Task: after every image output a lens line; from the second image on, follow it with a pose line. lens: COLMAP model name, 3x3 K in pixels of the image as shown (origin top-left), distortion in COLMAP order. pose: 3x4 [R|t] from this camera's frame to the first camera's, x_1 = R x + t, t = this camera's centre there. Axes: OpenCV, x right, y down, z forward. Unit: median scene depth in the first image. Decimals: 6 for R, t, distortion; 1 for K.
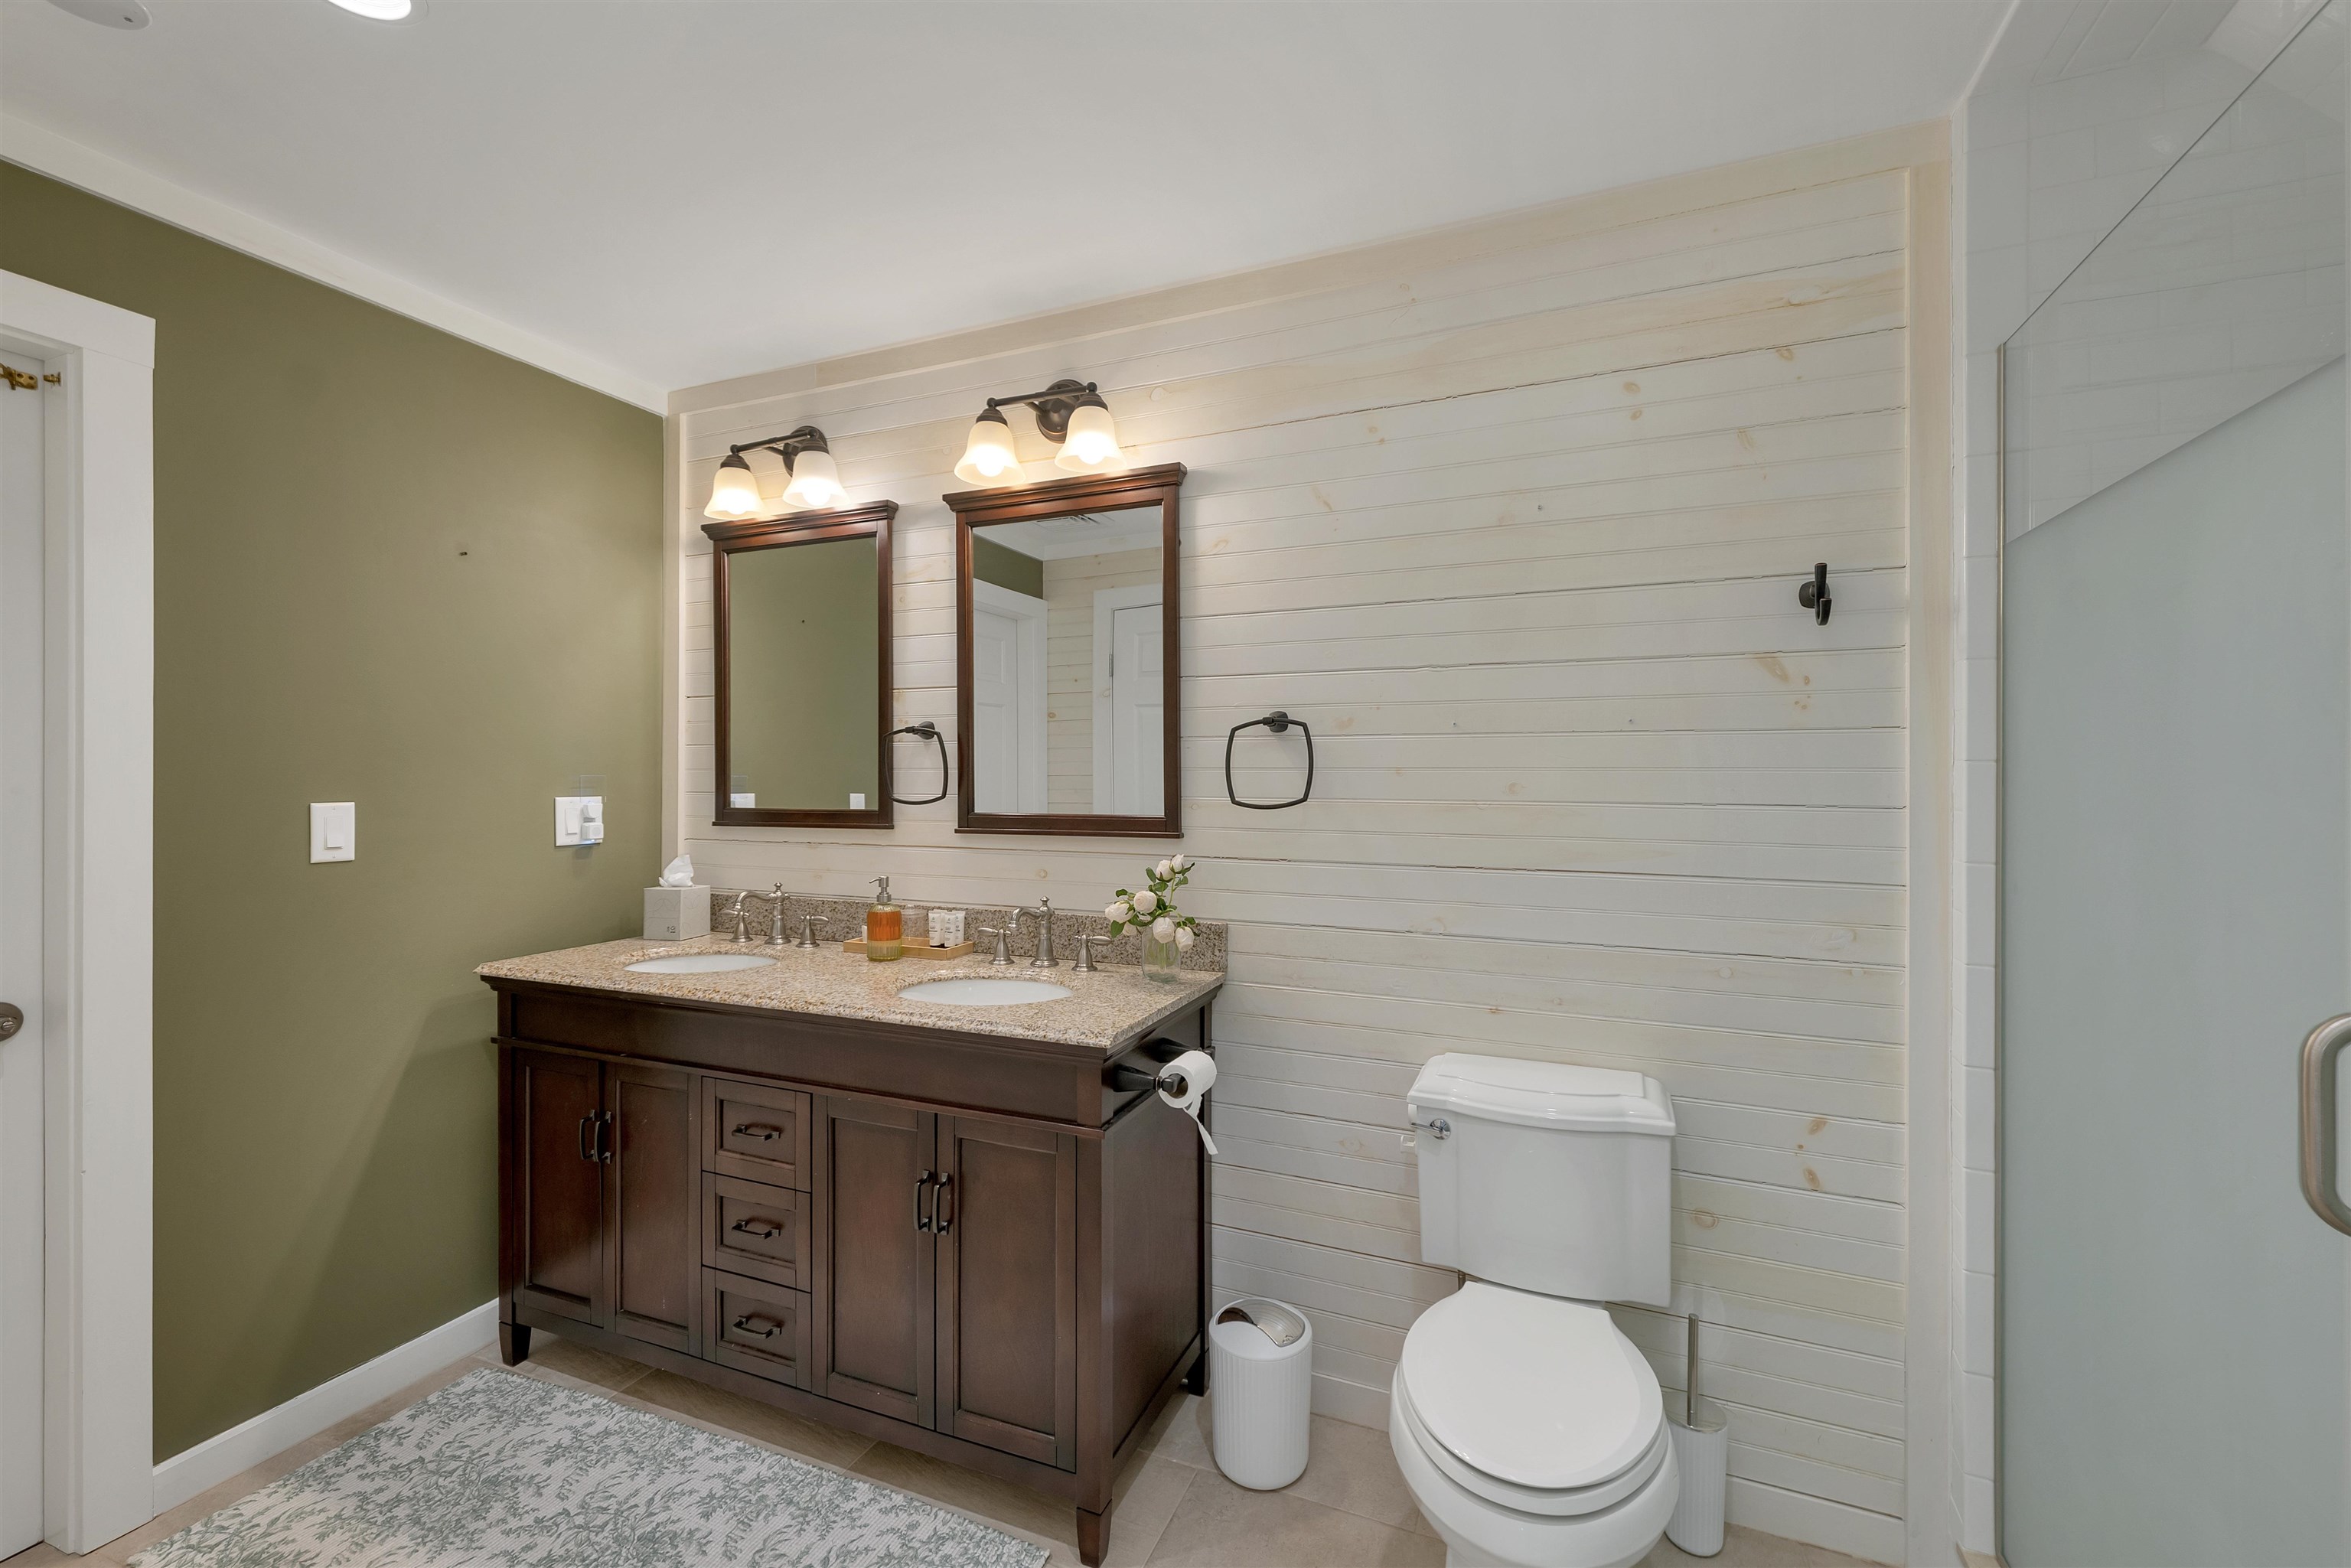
lens RADIAL K [[978.5, 0, 1175.5], [0, 978.5, 784.0], [0, 0, 1]] dist [0.001751, 0.000220]
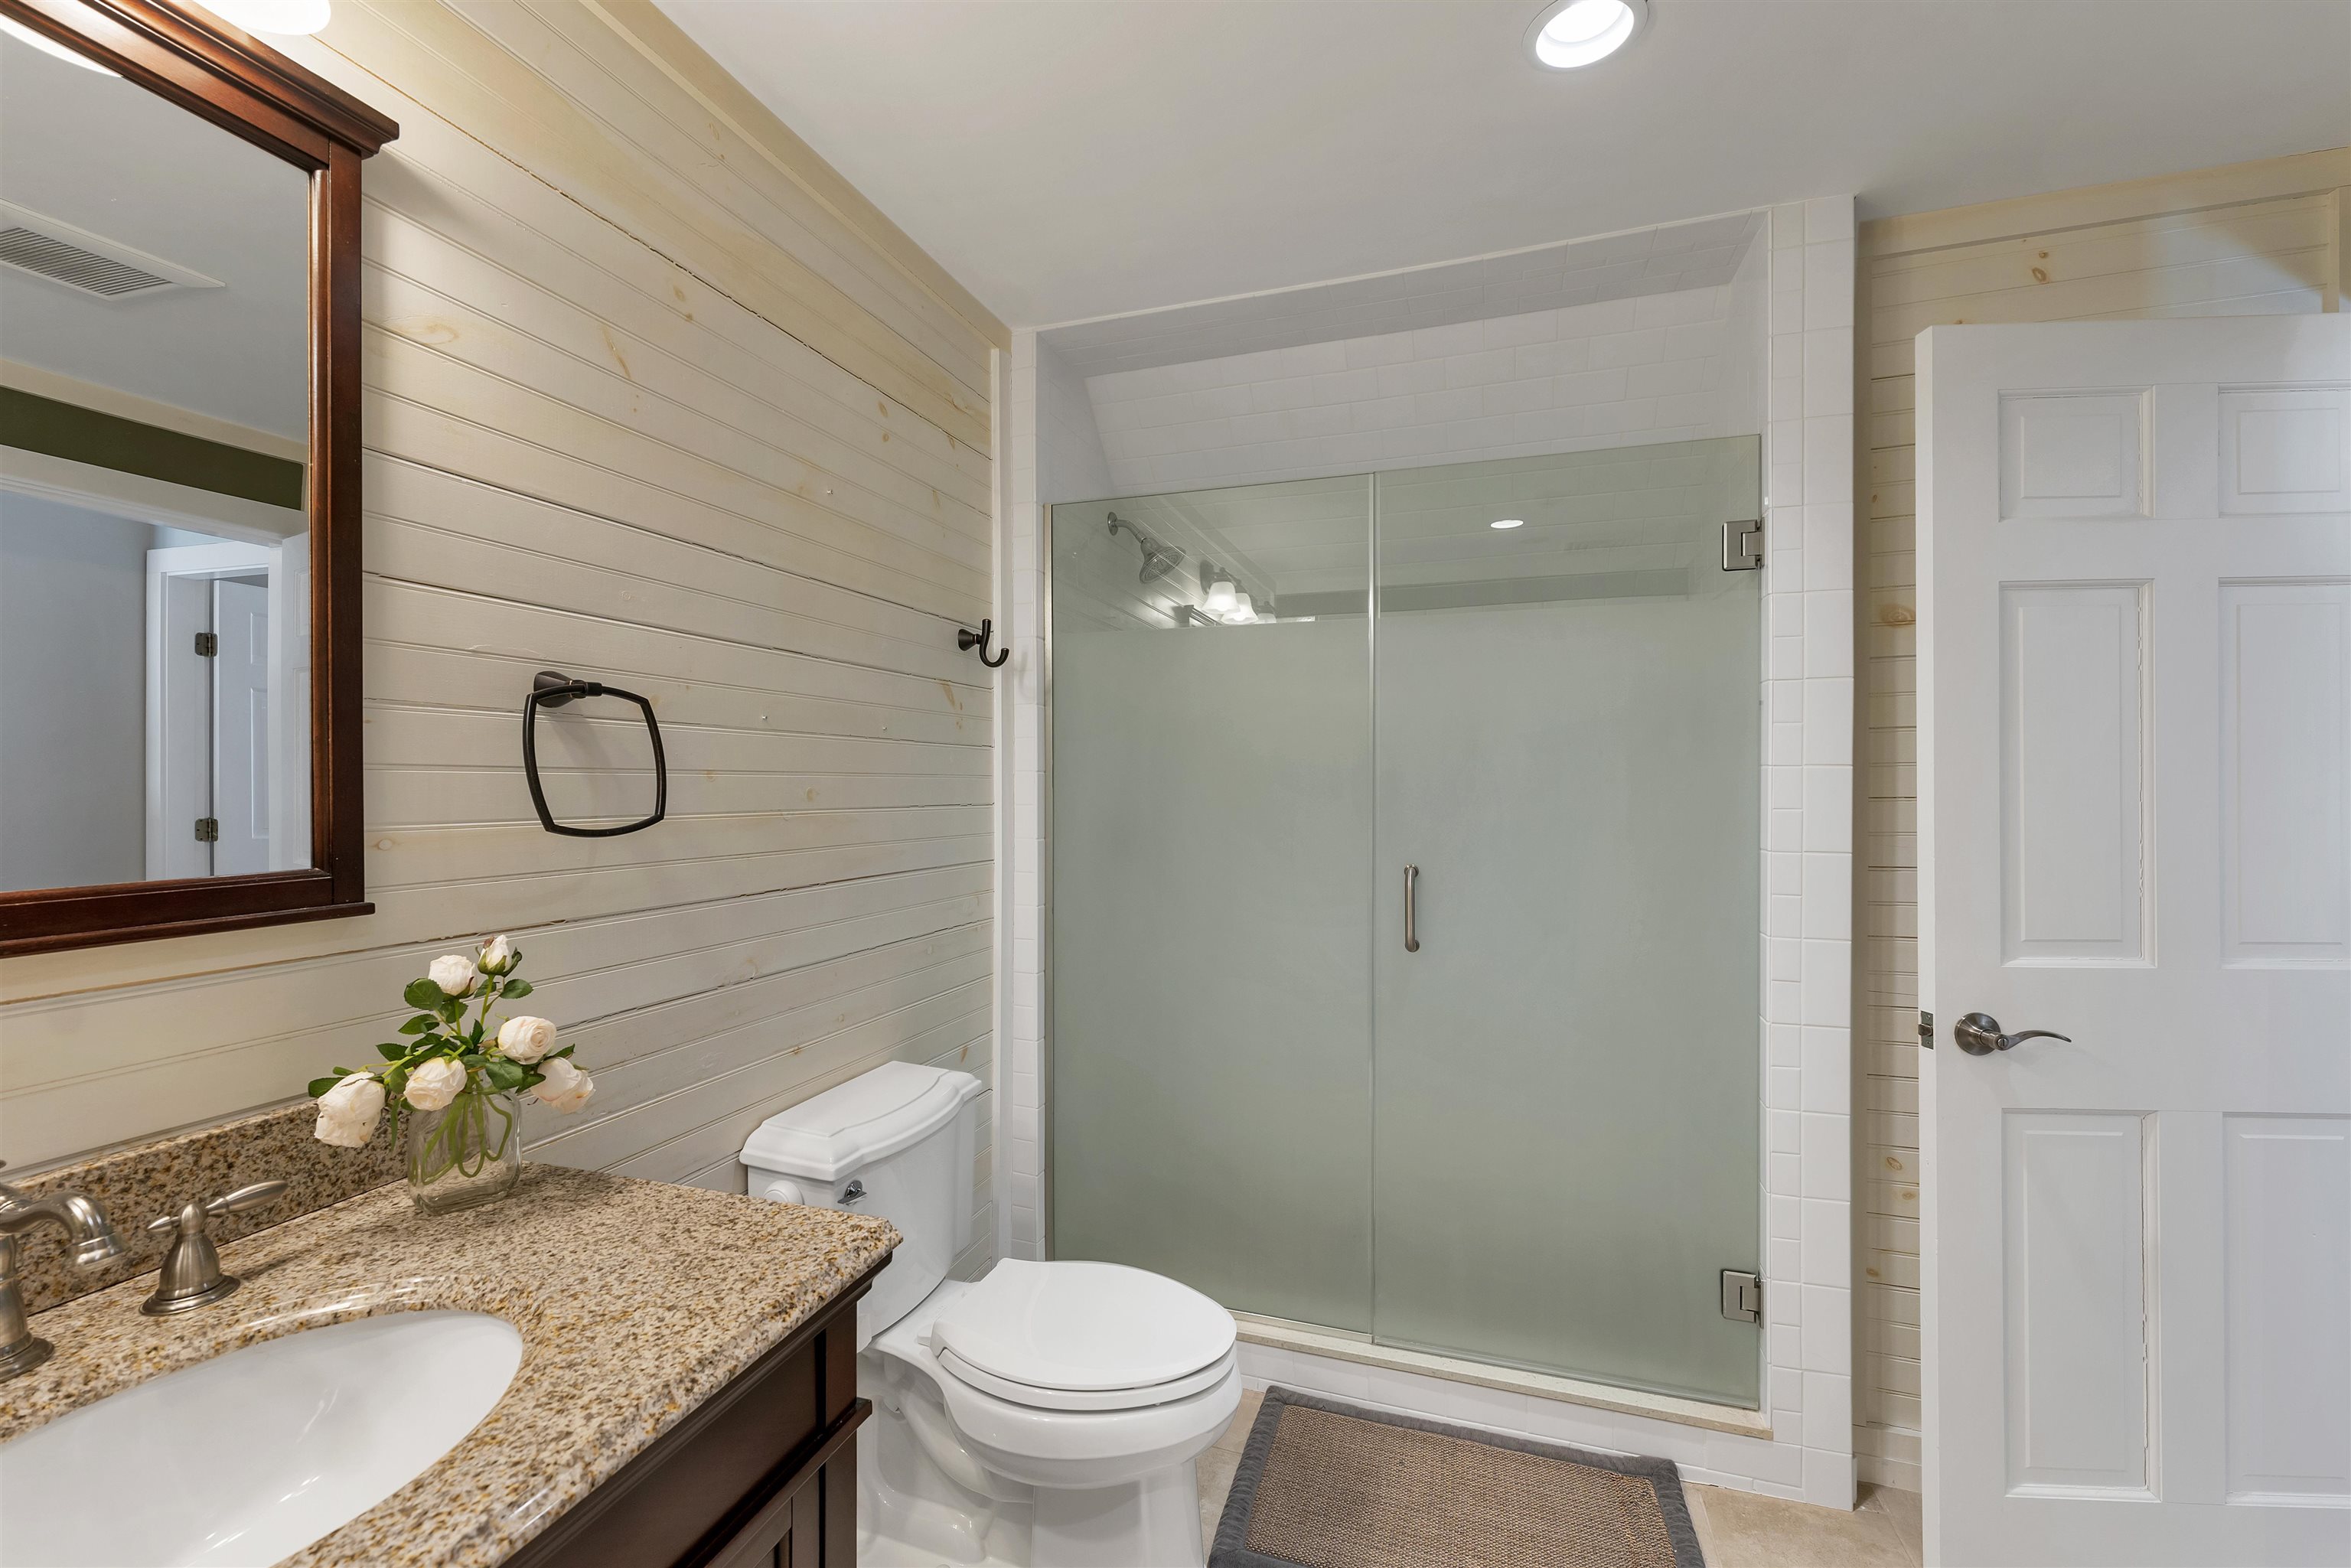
lens RADIAL K [[943.3, 0, 1181.3], [0, 943.3, 787.9], [0, 0, 1]] dist [0.000644, 0.000084]
pose [[-0.073959, -0.007677, 0.997232, -0.517031], [0.005417, 0.999953, 0.008100, -0.007016], [-0.997247, 0.006001, -0.073914, 0.696189]]
